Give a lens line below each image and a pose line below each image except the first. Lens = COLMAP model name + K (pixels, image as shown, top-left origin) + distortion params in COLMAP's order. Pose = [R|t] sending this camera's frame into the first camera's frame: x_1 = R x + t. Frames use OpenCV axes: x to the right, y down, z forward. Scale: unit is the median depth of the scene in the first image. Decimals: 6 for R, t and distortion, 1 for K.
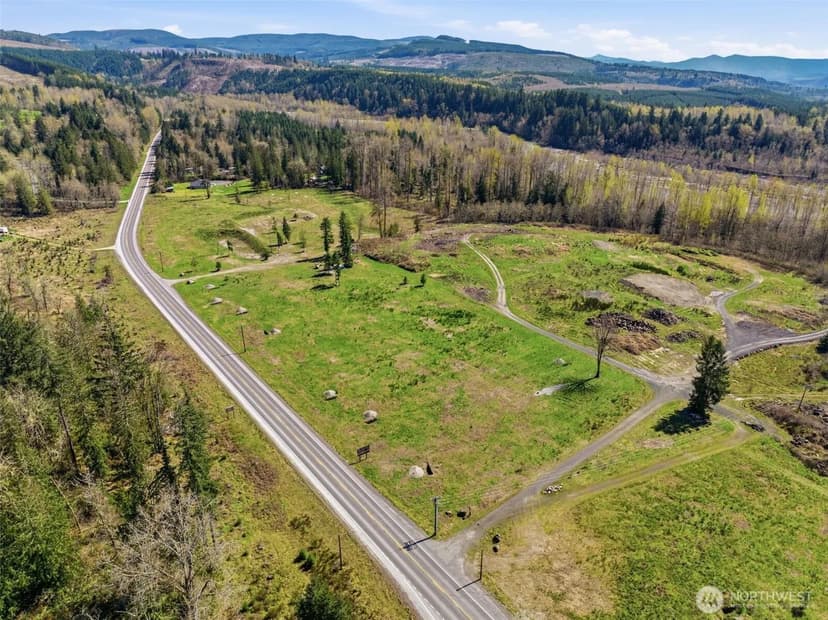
lens RADIAL K [[595.5, 0, 414.0], [0, 595.5, 310.0], [0, 0, 1]] dist [-0.066097, 0.043368]
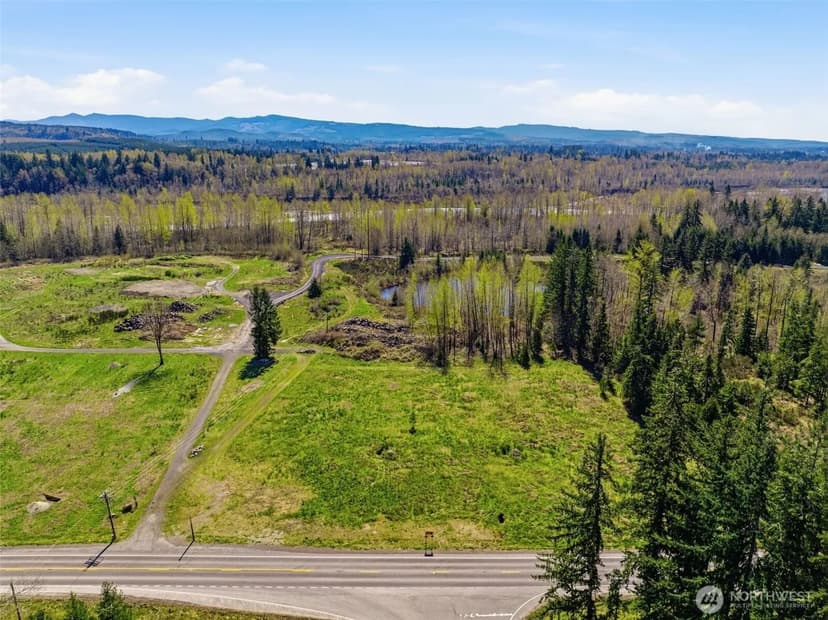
lens RADIAL K [[595.5, 0, 414.0], [0, 595.5, 310.0], [0, 0, 1]] dist [-0.066097, 0.043368]
pose [[0.573673, -0.227168, 0.786952, -0.142305], [0.301480, 0.951884, 0.055006, 0.069404], [-0.761583, 0.205695, 0.614557, 0.036427]]
